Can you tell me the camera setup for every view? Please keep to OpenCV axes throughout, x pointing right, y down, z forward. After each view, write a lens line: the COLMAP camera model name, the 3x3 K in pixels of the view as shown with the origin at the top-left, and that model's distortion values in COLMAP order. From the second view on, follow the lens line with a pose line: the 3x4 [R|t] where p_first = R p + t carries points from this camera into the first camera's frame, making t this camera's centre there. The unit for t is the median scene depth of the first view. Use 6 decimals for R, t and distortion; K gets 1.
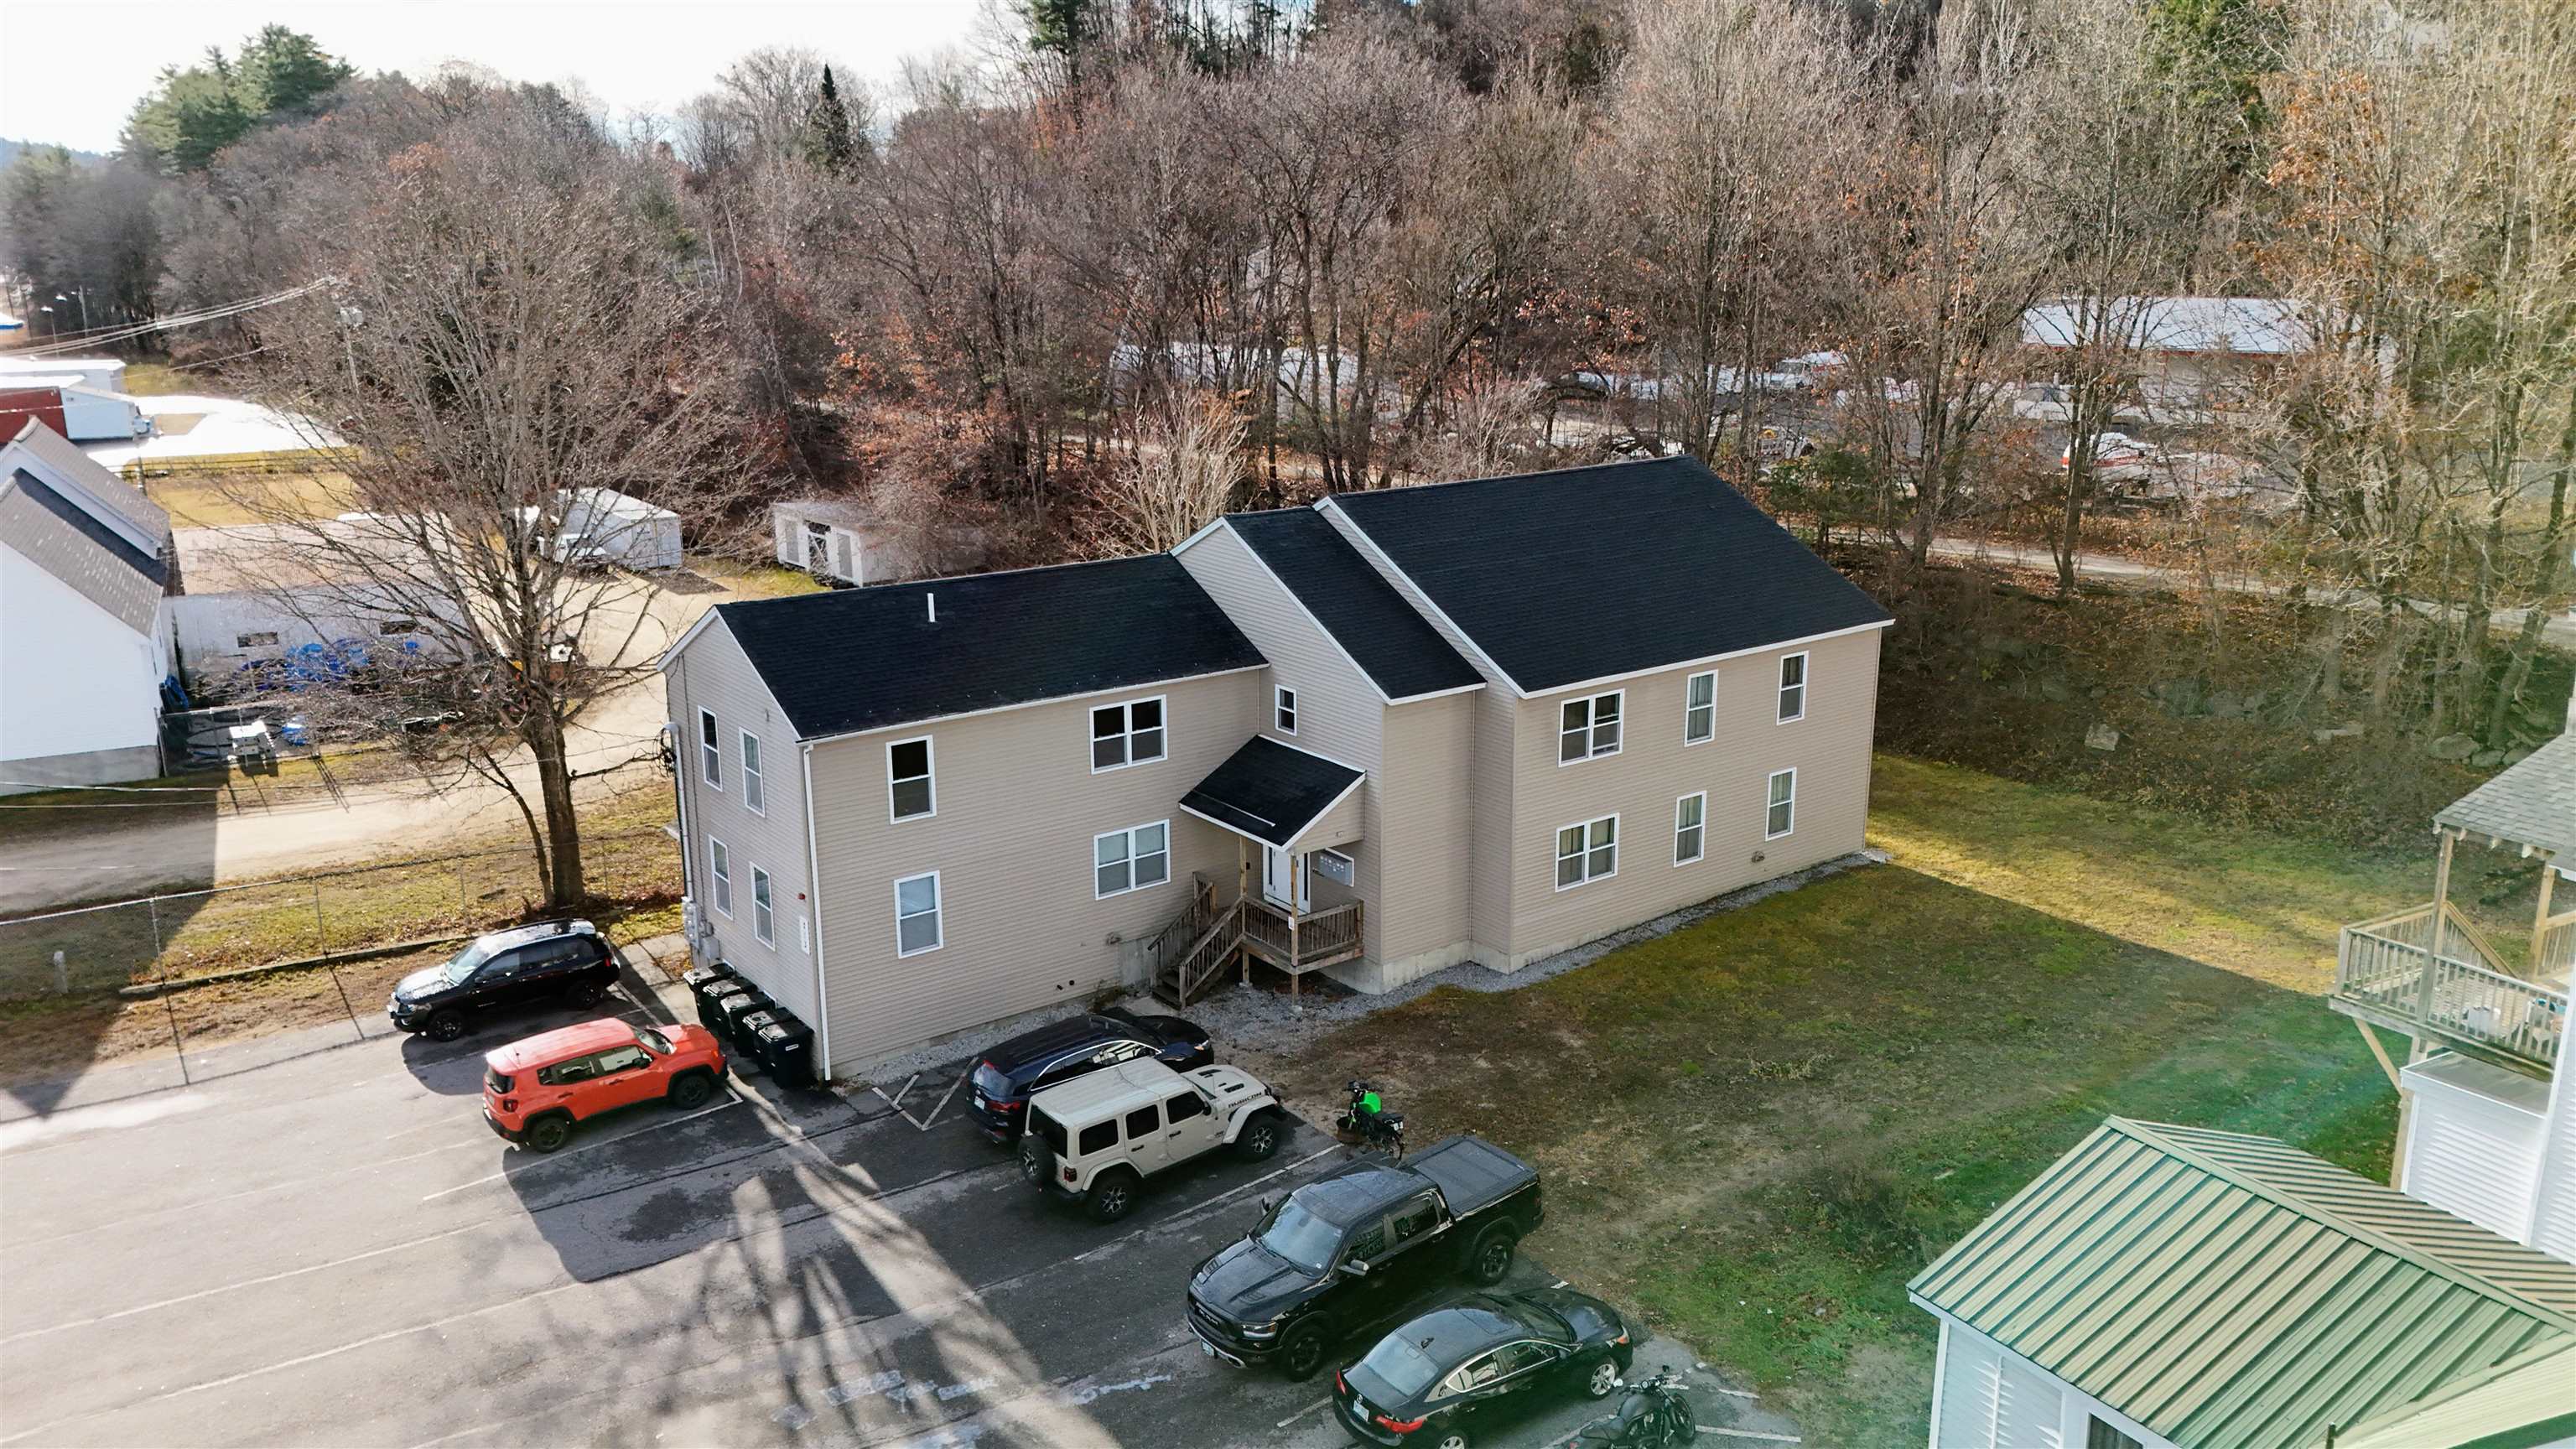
lens RADIAL K [[1907.6, 0, 1299.5], [0, 1907.6, 714.8], [0, 0, 1]] dist [0.043527, -0.022413]
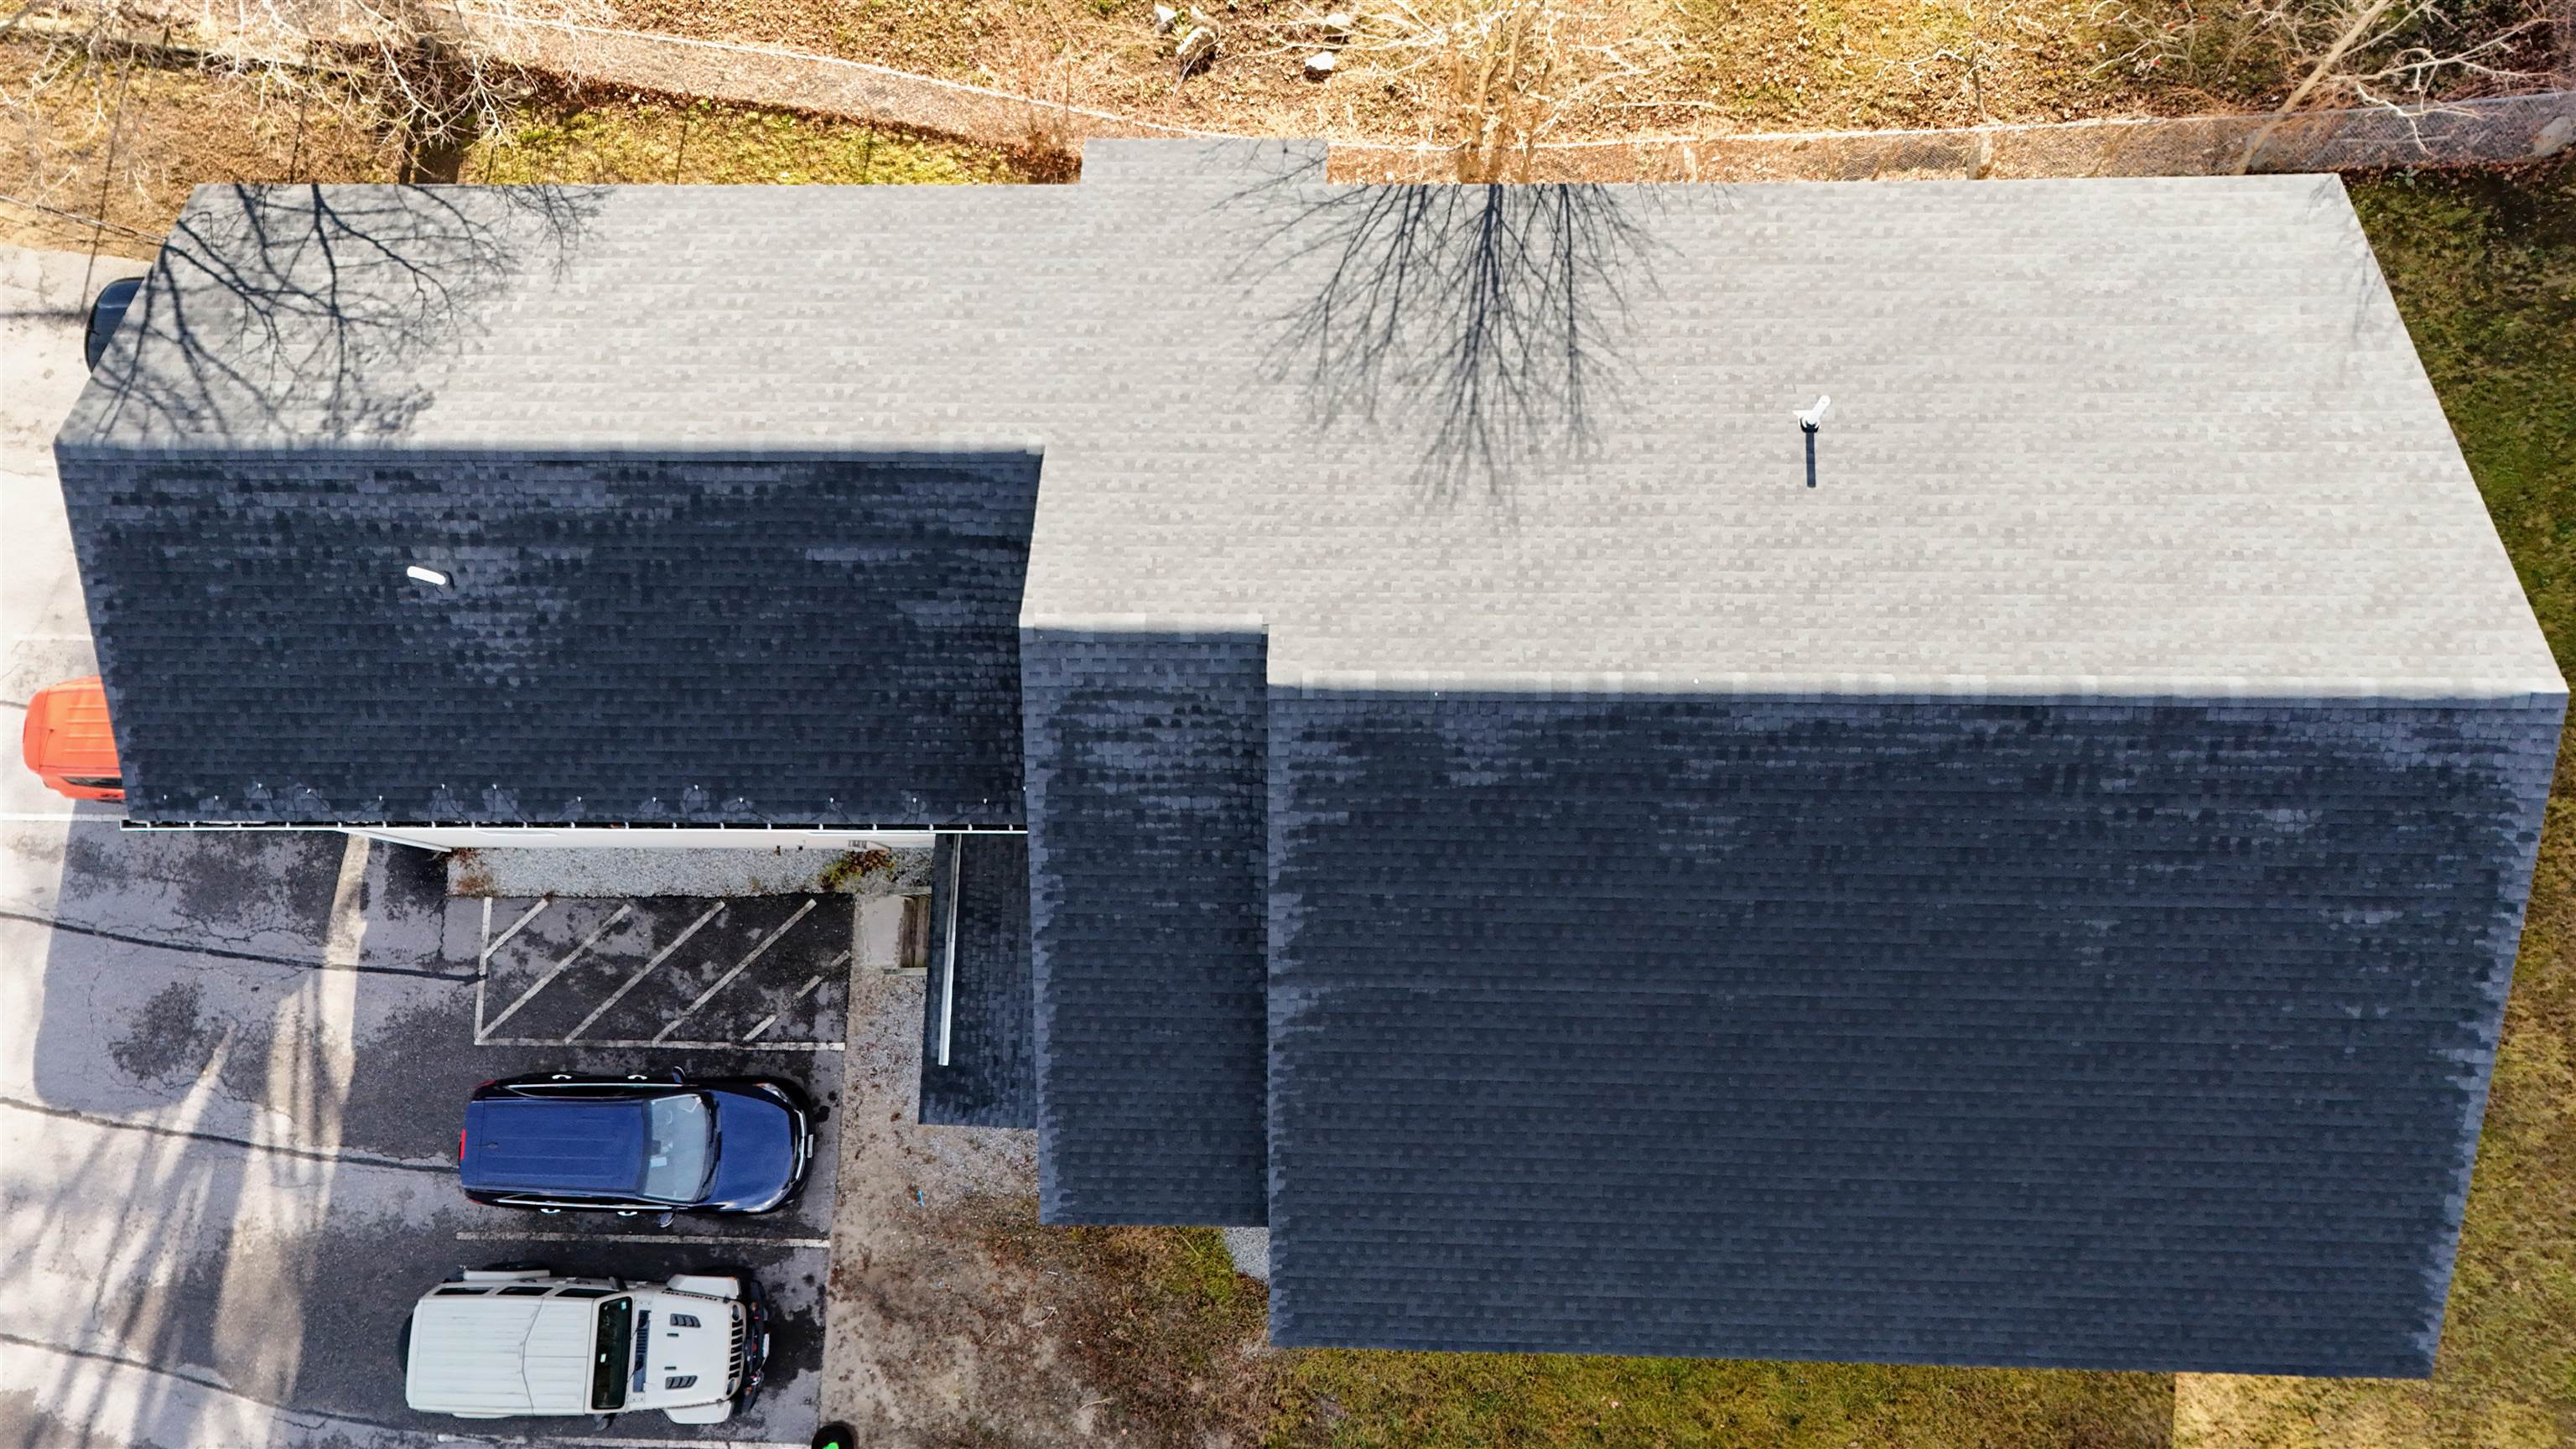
lens RADIAL K [[1907.6, 0, 1280.2], [0, 1907.6, 722.8], [0, 0, 1]] dist [0.043527, -0.022413]
pose [[0.787693, 0.603405, -0.124266, 0.080012], [-0.118920, 0.346839, 0.930355, -0.560260], [0.604481, -0.718056, 0.344960, 0.922750]]
